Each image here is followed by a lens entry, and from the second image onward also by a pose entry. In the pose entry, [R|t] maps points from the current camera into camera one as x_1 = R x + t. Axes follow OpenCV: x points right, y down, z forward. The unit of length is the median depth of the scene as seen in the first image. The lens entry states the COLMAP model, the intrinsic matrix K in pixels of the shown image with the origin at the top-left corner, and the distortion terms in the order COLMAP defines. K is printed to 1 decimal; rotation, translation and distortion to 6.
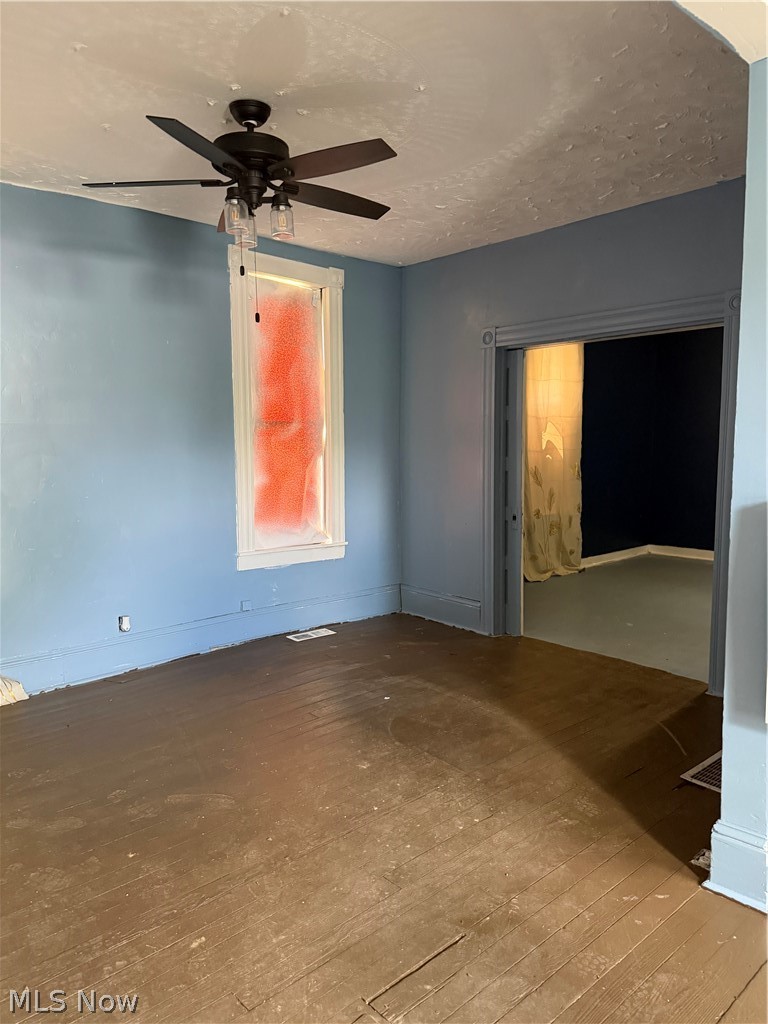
lens RADIAL K [[716.6, 0, 381.6], [0, 716.6, 515.4], [0, 0, 1]] dist [0.110917, -0.174730]
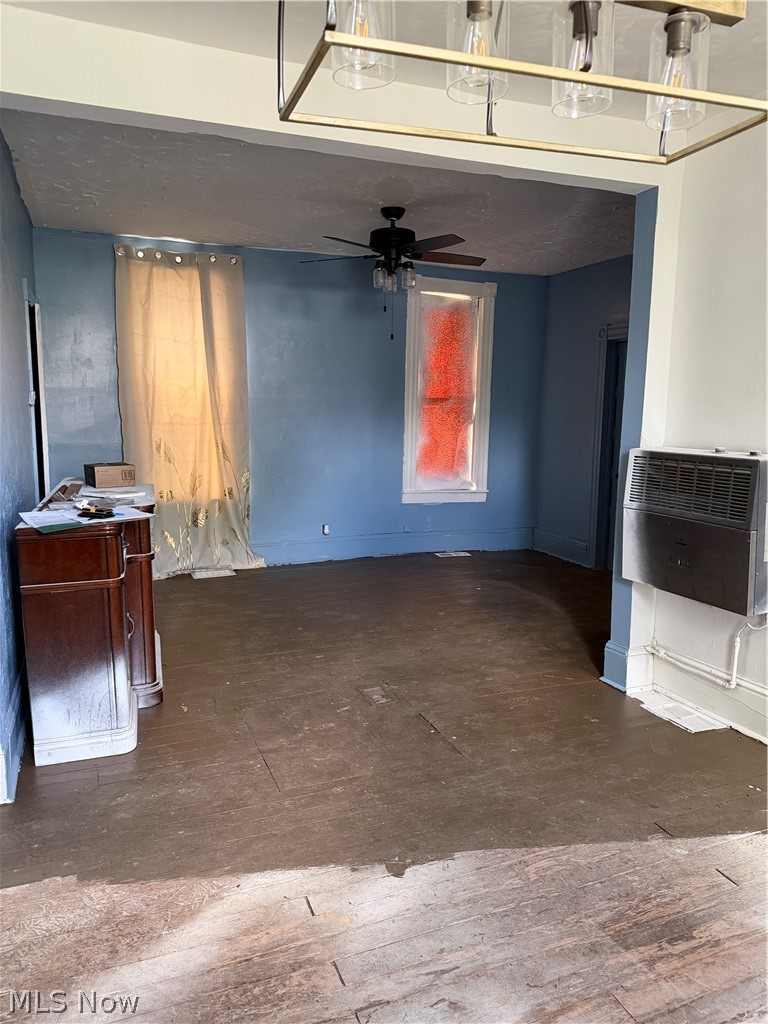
lens RADIAL K [[721.3, 0, 366.6], [0, 721.3, 523.4], [0, 0, 1]] dist [0.037011, -0.045597]
pose [[0.932643, 0.070098, -0.353924, 0.227078], [-0.053426, 0.996962, 0.056672, 0.036527], [0.356822, -0.033946, 0.933555, -0.337314]]
